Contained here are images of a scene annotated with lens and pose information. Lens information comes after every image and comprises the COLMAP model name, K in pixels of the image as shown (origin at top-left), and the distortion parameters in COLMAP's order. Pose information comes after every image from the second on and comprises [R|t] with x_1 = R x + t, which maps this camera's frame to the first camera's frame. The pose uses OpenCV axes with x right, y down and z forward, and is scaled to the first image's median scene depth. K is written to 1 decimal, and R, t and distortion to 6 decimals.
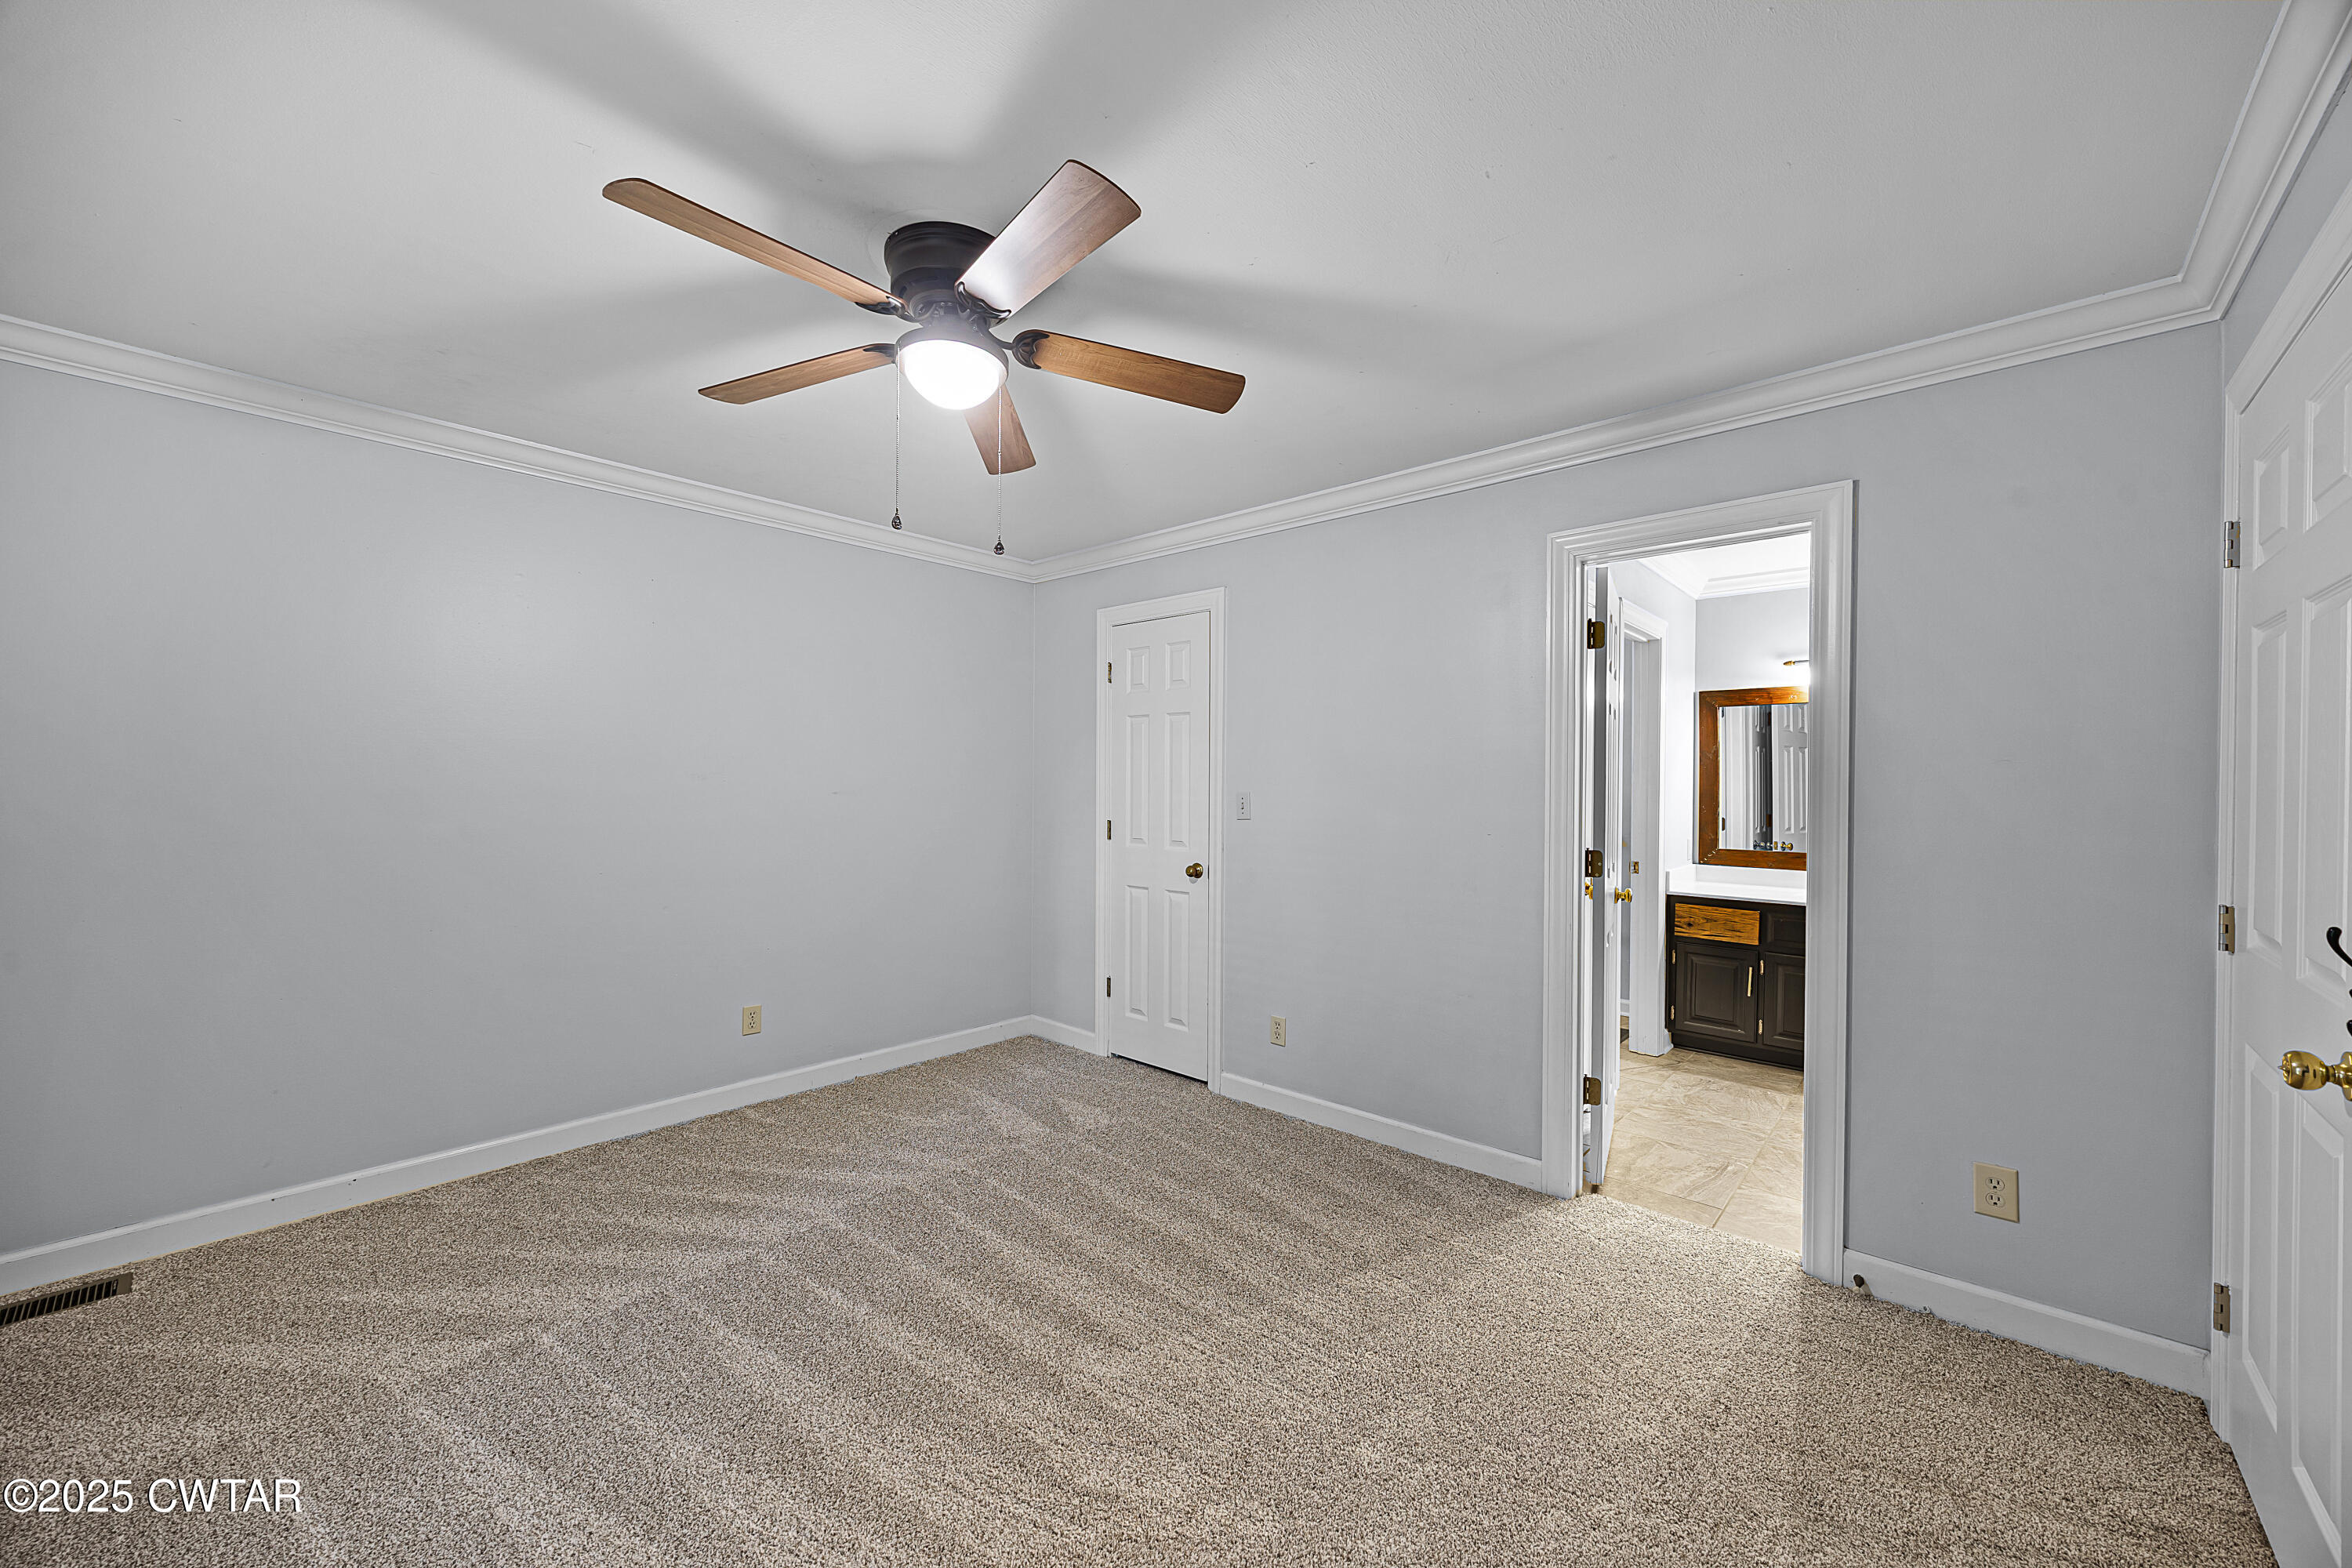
lens RADIAL K [[900.2, 0, 1181.3], [0, 900.2, 780.9], [0, 0, 1]] dist [0.003750, 0.000768]
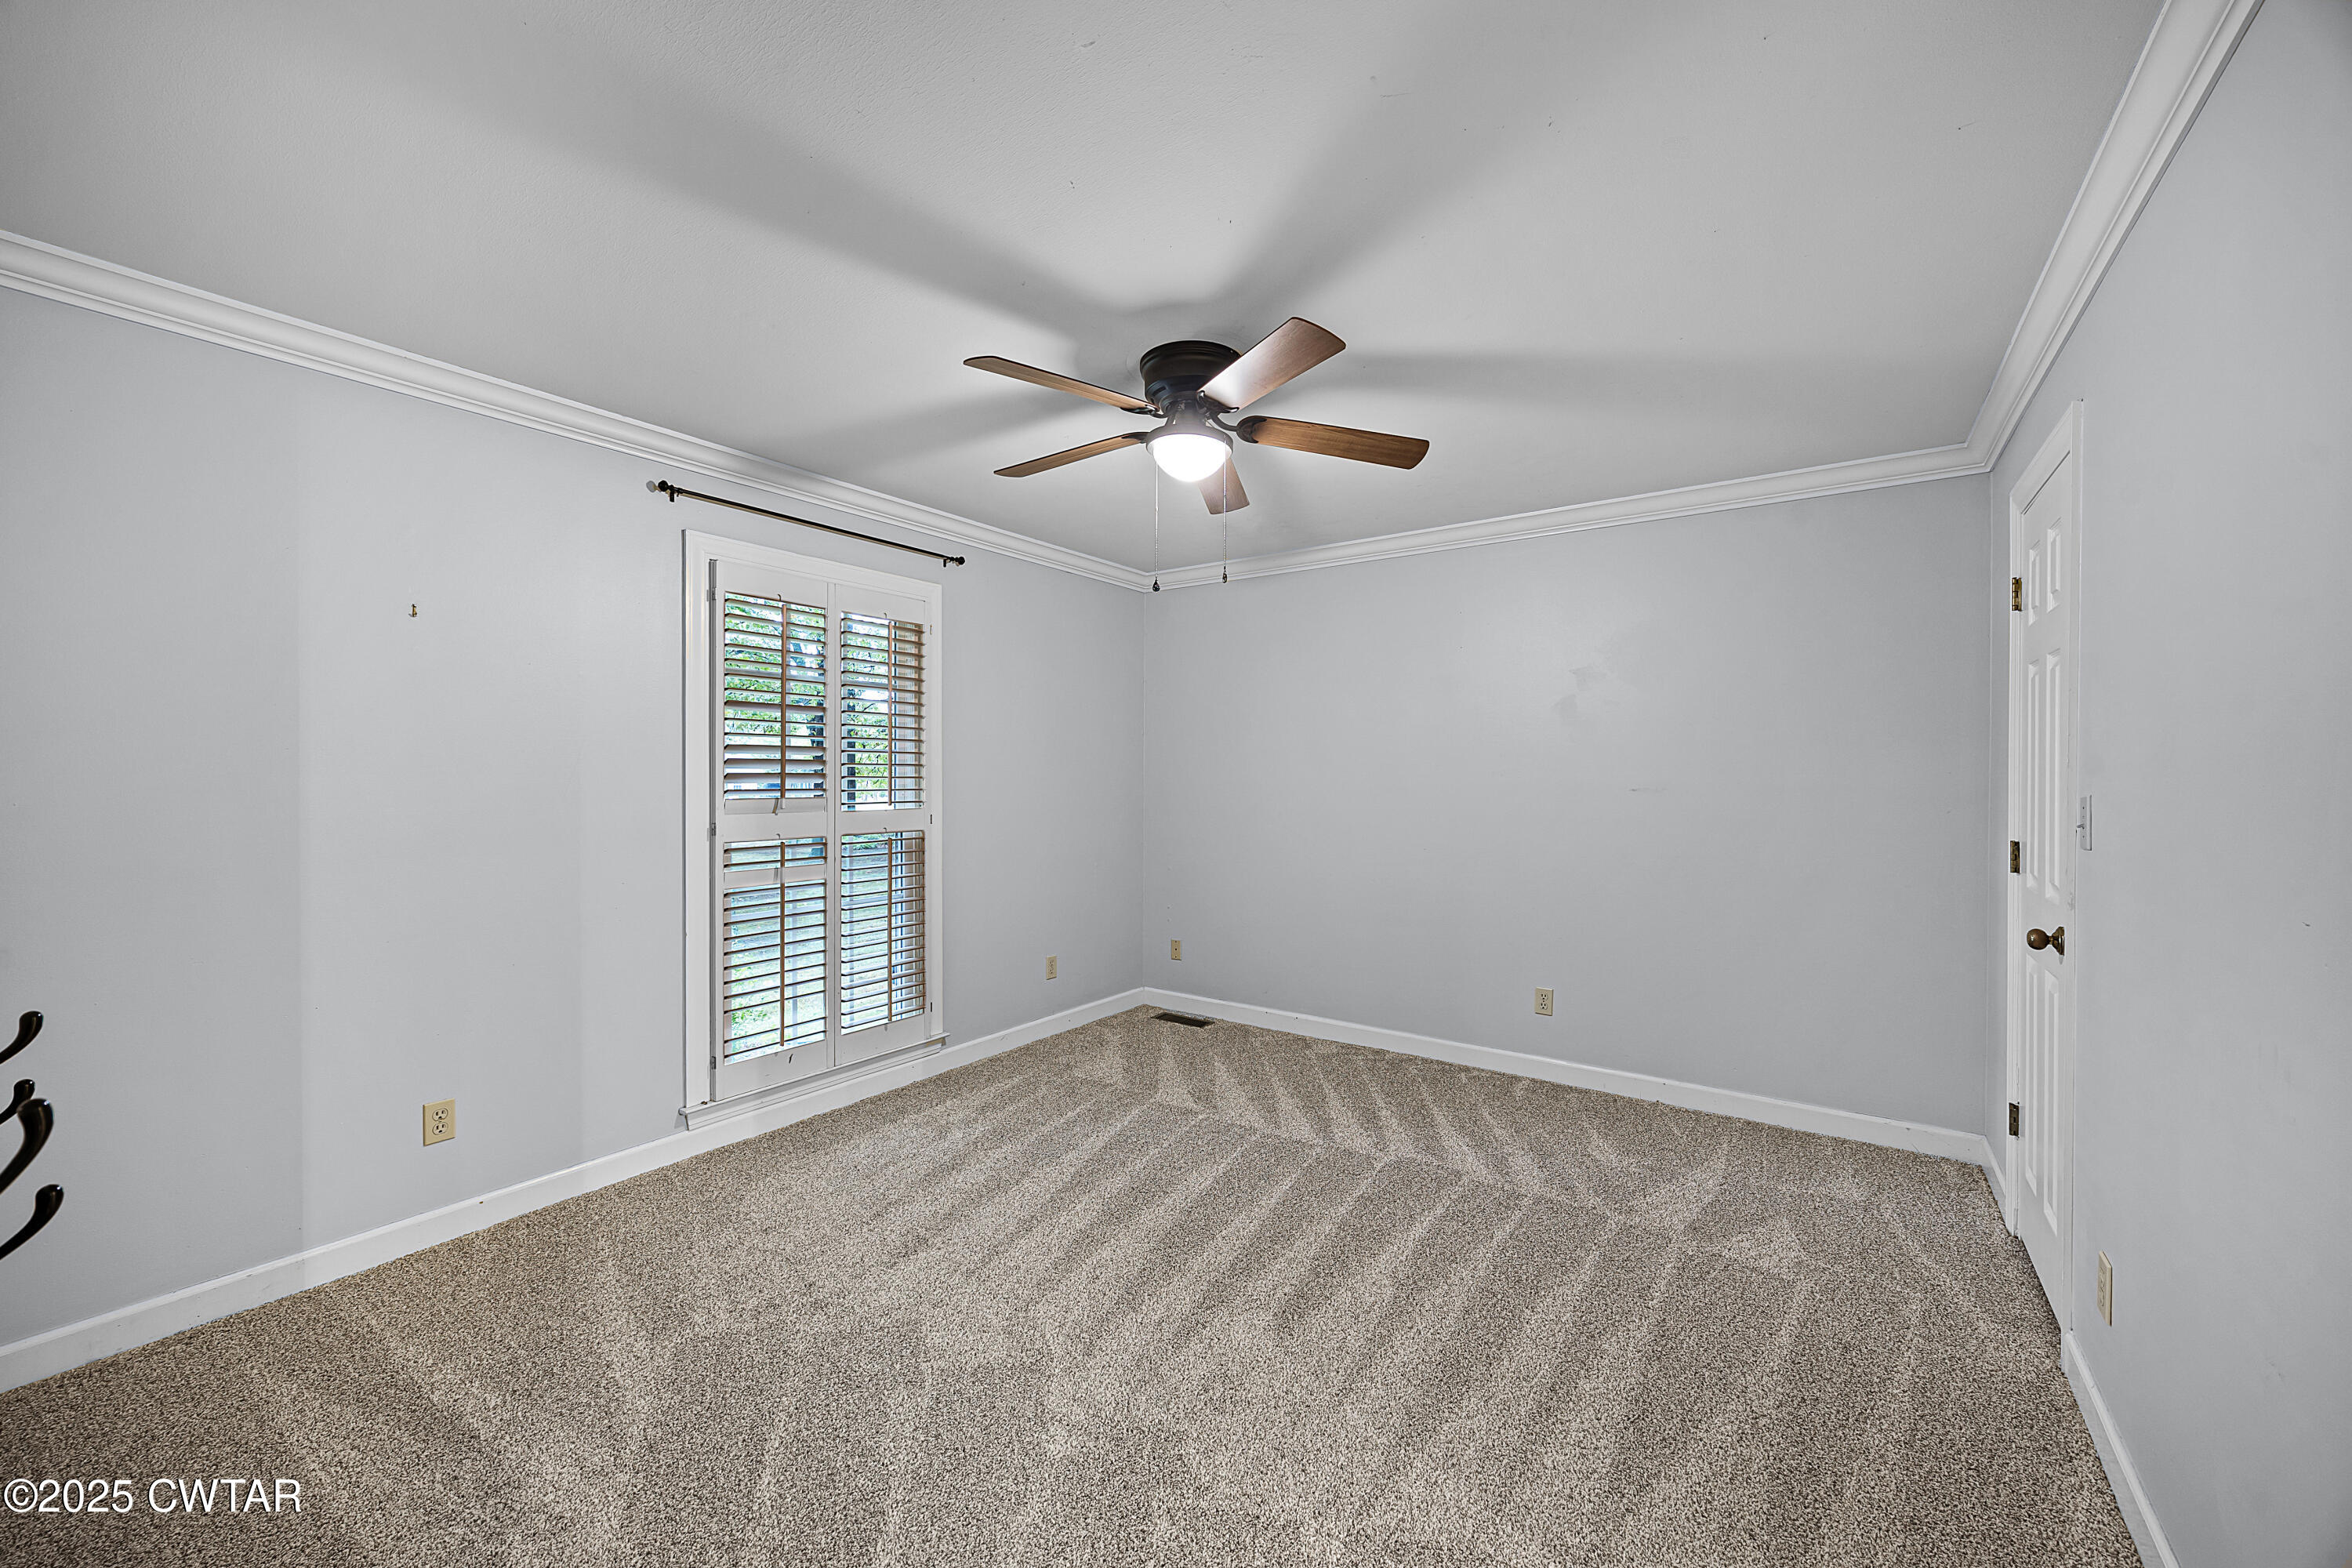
lens RADIAL K [[900.2, 0, 1186.7], [0, 900.2, 783.5], [0, 0, 1]] dist [0.003750, 0.000768]
pose [[0.108821, -0.002985, -0.994057, 0.750865], [-0.000112, 0.999995, -0.003015, 0.014182], [0.994061, 0.000440, 0.108820, 0.646515]]
